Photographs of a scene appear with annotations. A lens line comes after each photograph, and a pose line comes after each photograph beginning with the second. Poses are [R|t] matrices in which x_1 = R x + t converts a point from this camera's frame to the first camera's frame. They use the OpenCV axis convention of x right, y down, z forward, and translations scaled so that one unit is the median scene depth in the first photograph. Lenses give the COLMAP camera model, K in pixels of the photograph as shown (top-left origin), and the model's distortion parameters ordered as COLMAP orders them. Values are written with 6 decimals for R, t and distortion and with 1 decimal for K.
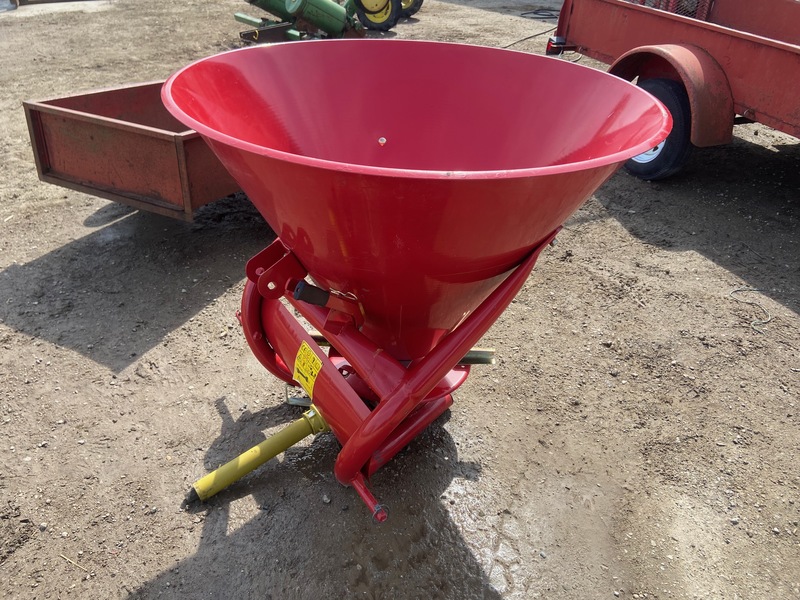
lens RADIAL K [[605.0, 0, 399.5], [0, 605.0, 300.5], [0, 0, 1]] dist [-0.009177, -0.004043]
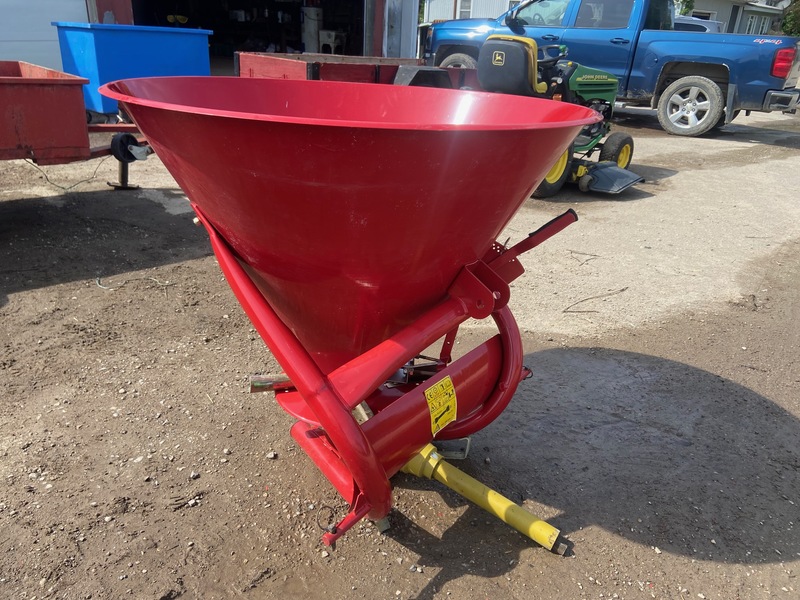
lens RADIAL K [[605.0, 0, 399.5], [0, 605.0, 299.5], [0, 0, 1]] dist [-0.009177, -0.004043]
pose [[-0.367083, -0.406638, 0.836598, -0.524879], [0.433211, 0.721157, 0.540612, -0.334568], [-0.823151, 0.560873, -0.088564, 0.643275]]
